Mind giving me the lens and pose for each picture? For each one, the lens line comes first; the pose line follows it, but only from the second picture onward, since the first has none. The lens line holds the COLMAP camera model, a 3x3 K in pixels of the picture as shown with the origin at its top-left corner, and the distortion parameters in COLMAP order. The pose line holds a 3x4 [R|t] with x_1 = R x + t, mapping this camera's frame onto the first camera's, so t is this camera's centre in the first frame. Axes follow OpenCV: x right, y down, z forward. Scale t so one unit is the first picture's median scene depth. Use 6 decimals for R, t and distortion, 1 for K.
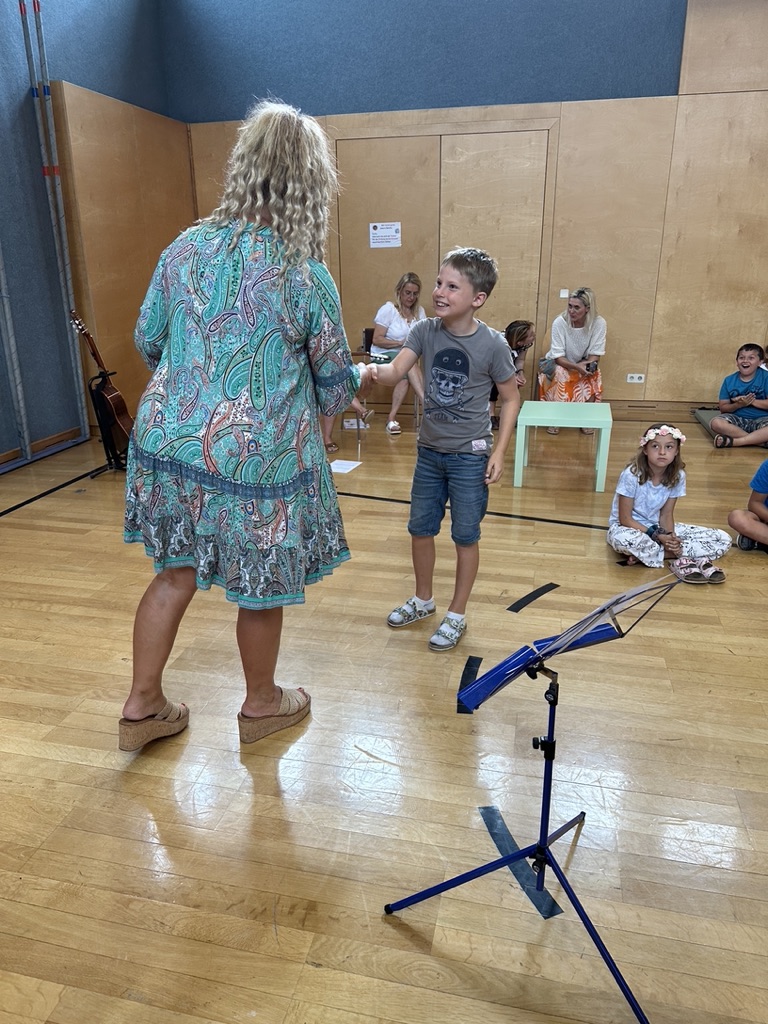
lens RADIAL K [[738.0, 0, 384.0], [0, 738.0, 512.0], [0, 0, 1]] dist [0.065552, -0.059589]
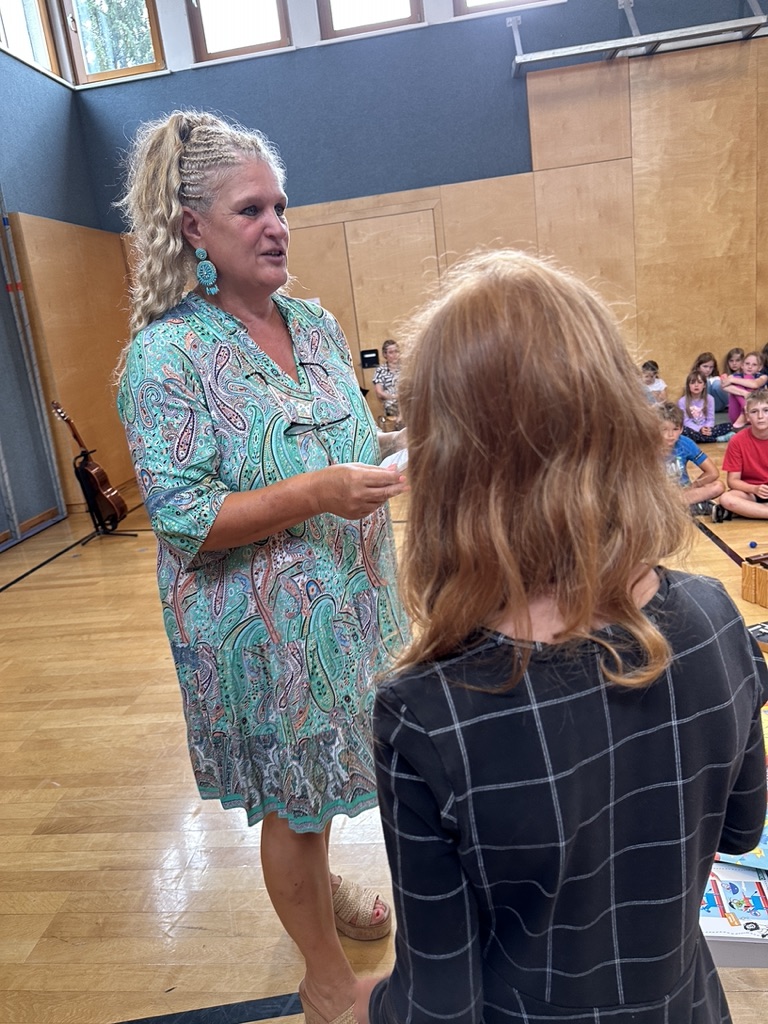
lens RADIAL K [[738.0, 0, 384.0], [0, 738.0, 512.0], [0, 0, 1]] dist [0.065552, -0.059589]
pose [[0.986591, -0.135960, 0.090295, -0.034017], [0.142893, 0.986867, -0.075340, 0.051258], [-0.078866, 0.087232, 0.993061, -0.150577]]
